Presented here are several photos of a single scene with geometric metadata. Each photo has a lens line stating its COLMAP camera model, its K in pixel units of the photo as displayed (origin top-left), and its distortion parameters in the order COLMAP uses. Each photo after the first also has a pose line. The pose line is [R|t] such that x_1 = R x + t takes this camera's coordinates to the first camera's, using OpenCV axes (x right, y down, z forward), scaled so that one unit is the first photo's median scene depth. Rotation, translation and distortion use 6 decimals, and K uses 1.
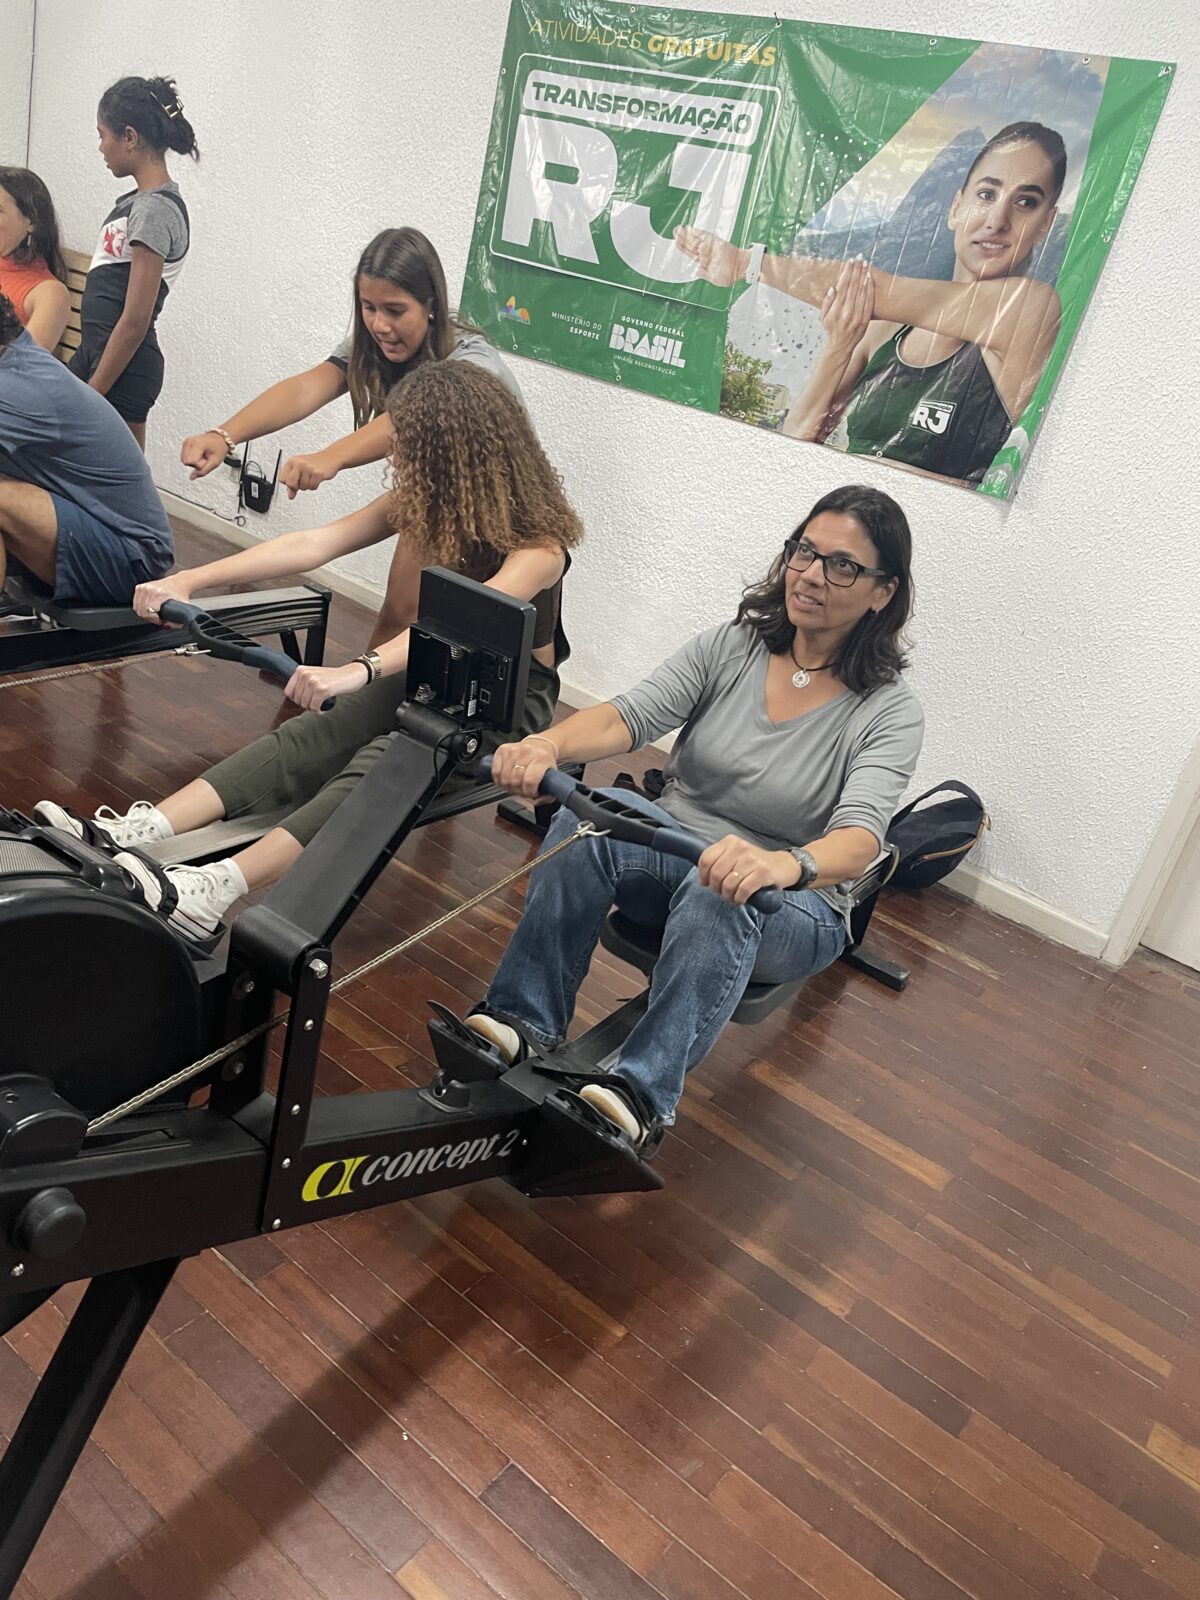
lens RADIAL K [[1197.9, 0, 603.4], [0, 1197.9, 791.9], [0, 0, 1]] dist [-0.018977, -0.010975]
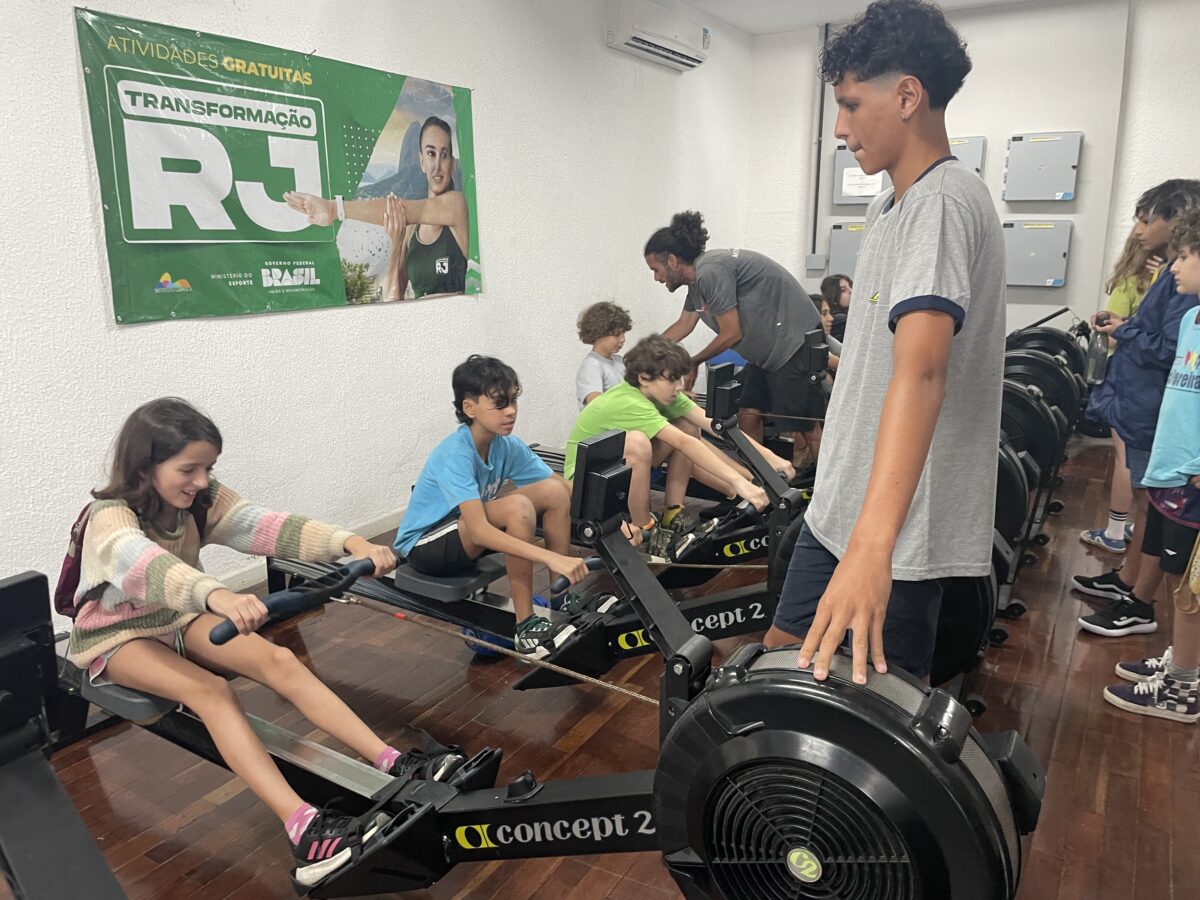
lens RADIAL K [[898.5, 0, 599.1], [0, 898.5, 456.6], [0, 0, 1]] dist [-0.018977, -0.010975]
pose [[-0.092863, -0.448171, 0.889112, -1.044810], [0.367865, 0.814346, 0.448905, -0.557319], [-0.925231, 0.368760, 0.089243, 0.677695]]
